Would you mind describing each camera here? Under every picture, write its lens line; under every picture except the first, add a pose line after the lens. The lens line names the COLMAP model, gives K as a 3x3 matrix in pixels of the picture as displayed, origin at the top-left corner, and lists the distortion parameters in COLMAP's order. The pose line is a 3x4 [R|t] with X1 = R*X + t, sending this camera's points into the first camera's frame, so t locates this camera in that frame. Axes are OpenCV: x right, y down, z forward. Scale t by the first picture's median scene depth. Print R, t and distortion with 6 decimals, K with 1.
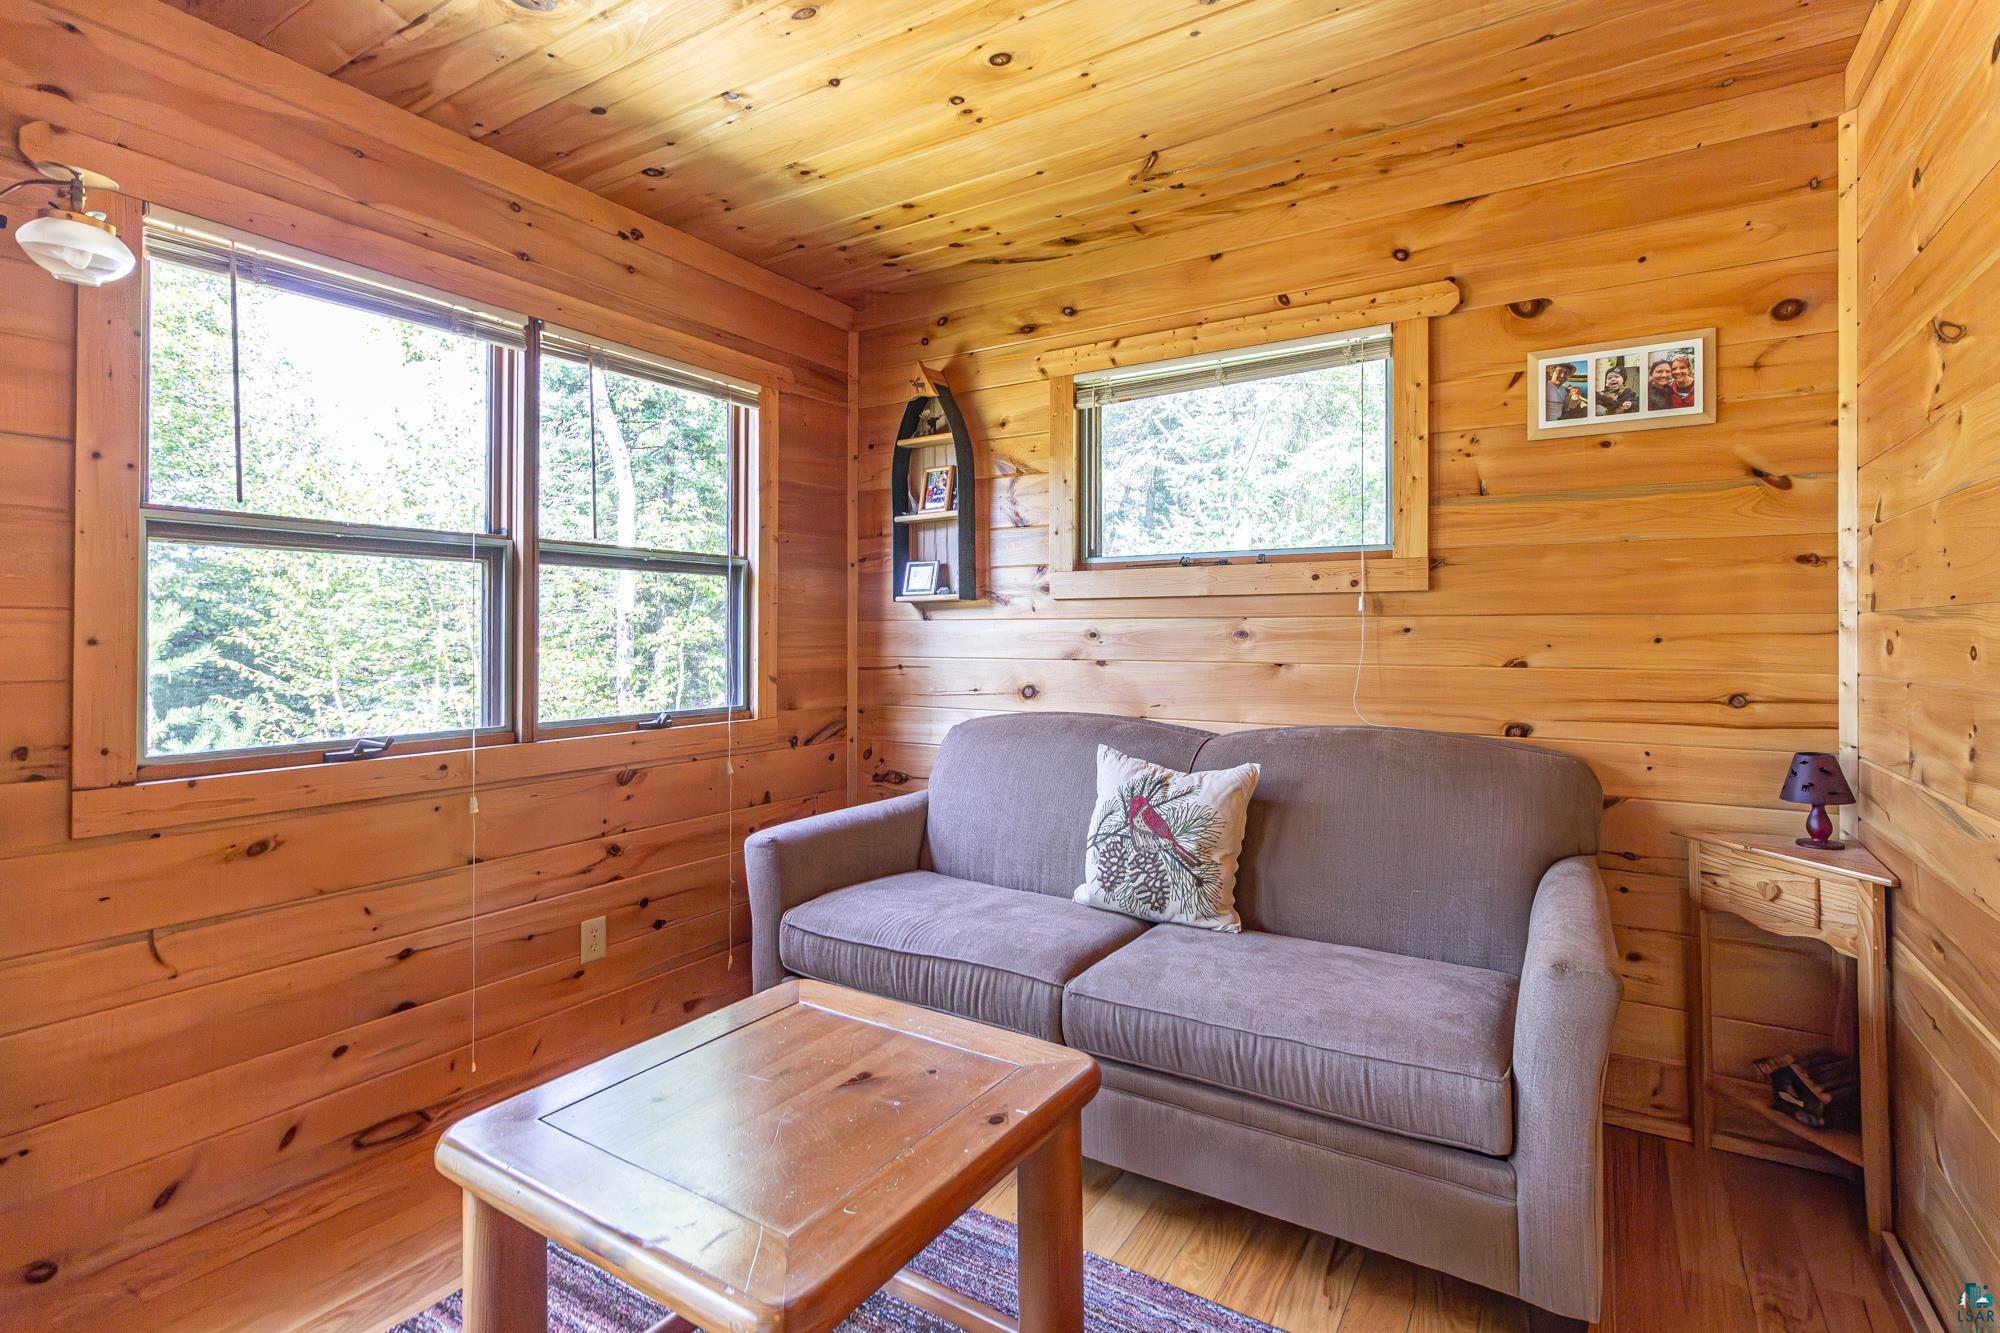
lens RADIAL K [[921.7, 0, 1070.4], [0, 921.7, 626.5], [0, 0, 1]] dist [0.008814, 0.000431]
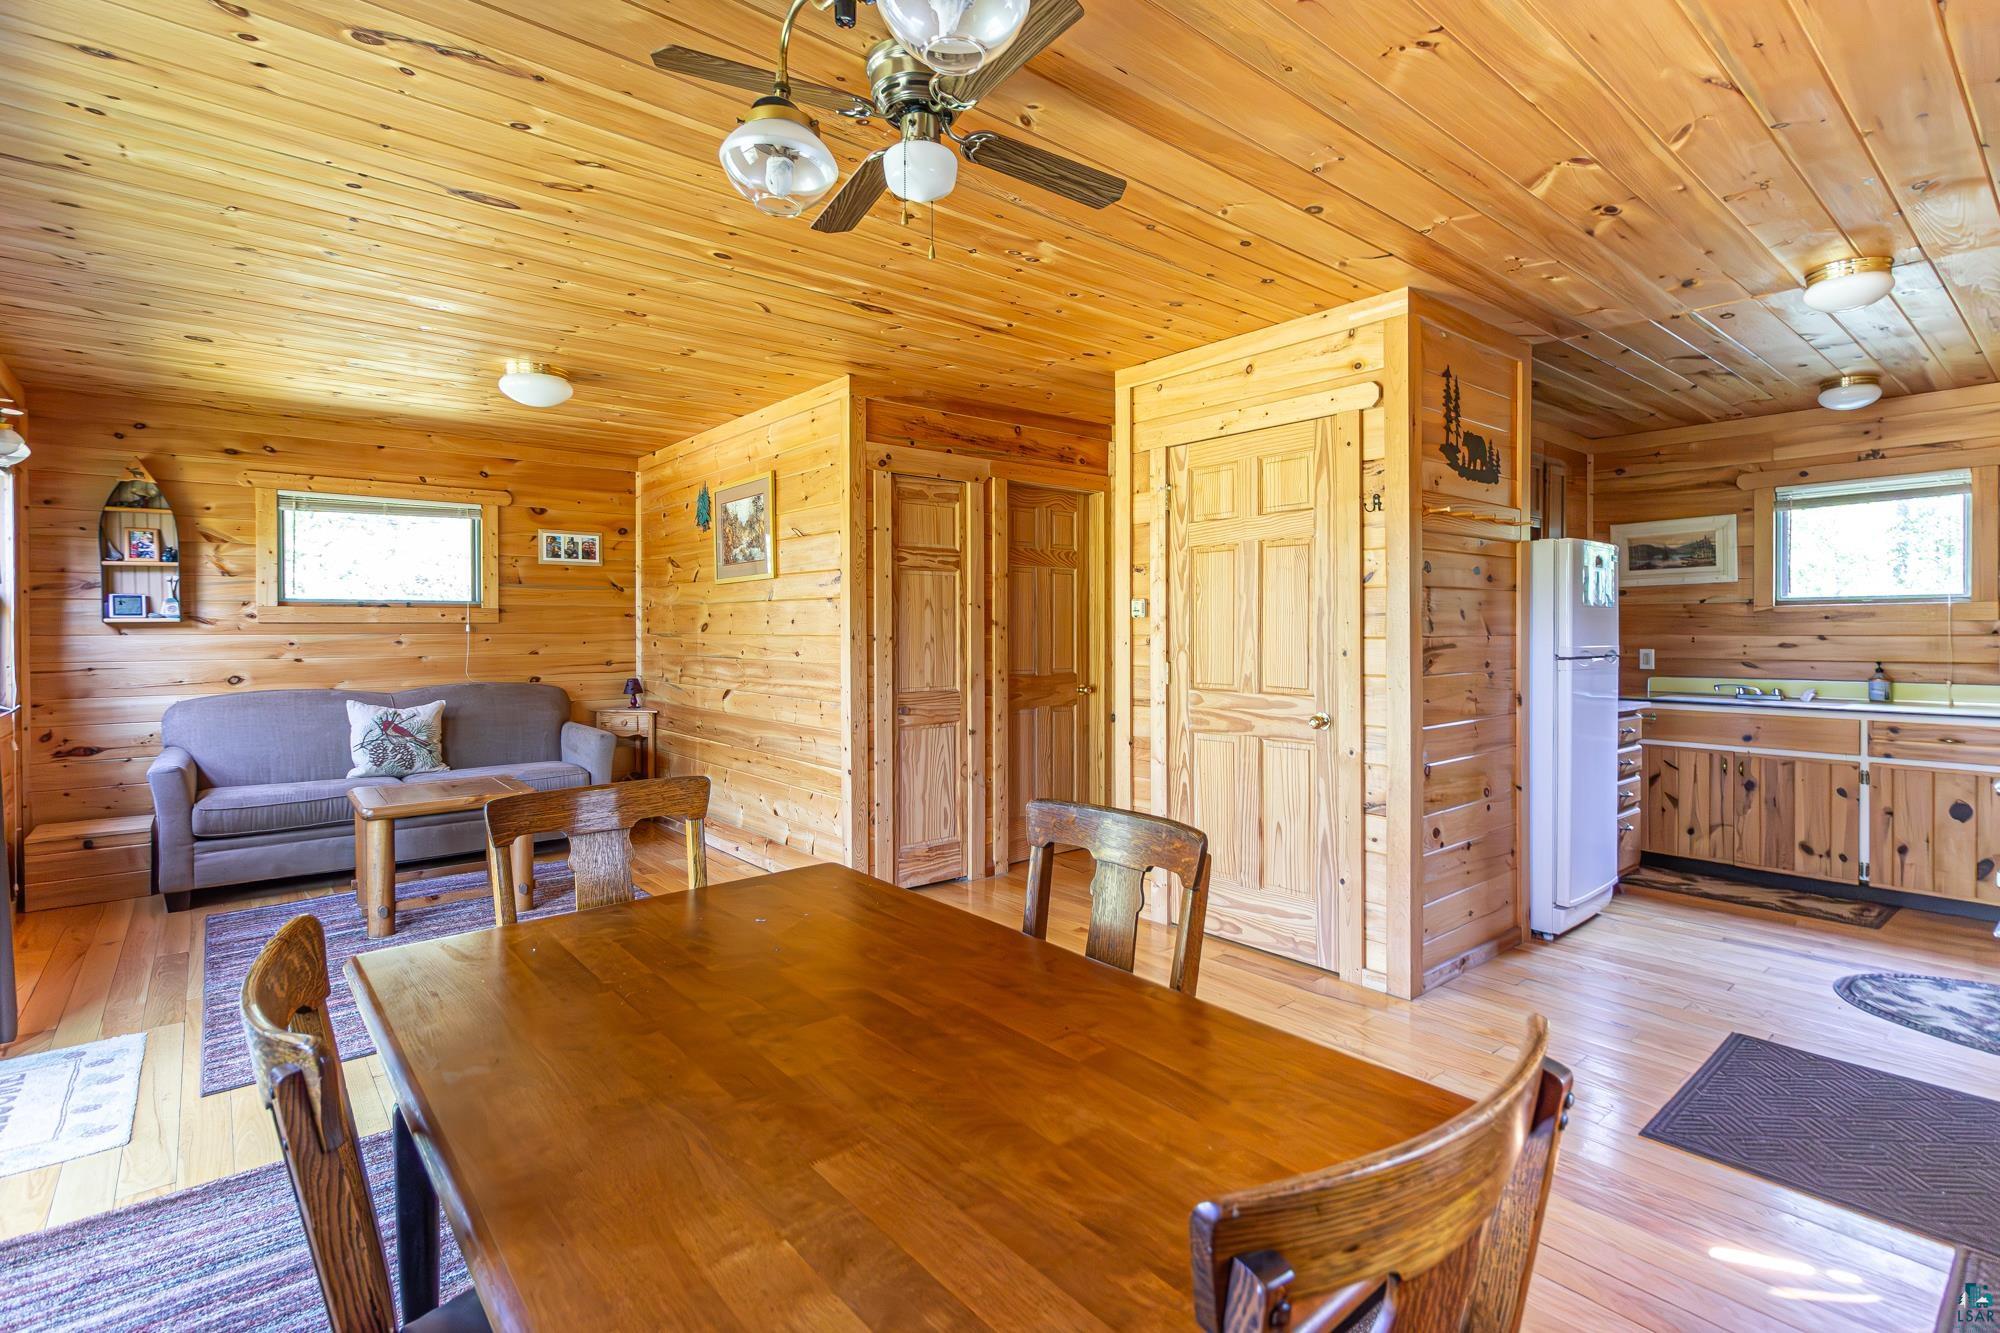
lens RADIAL K [[941.8, 0, 1008.2], [0, 941.8, 636.9], [0, 0, 1]] dist [0.001777, 0.000310]
pose [[0.338242, -0.010026, 0.941006, -1.499977], [-0.006989, 0.999889, 0.013166, -0.046275], [-0.941033, -0.011030, 0.338135, -1.079369]]
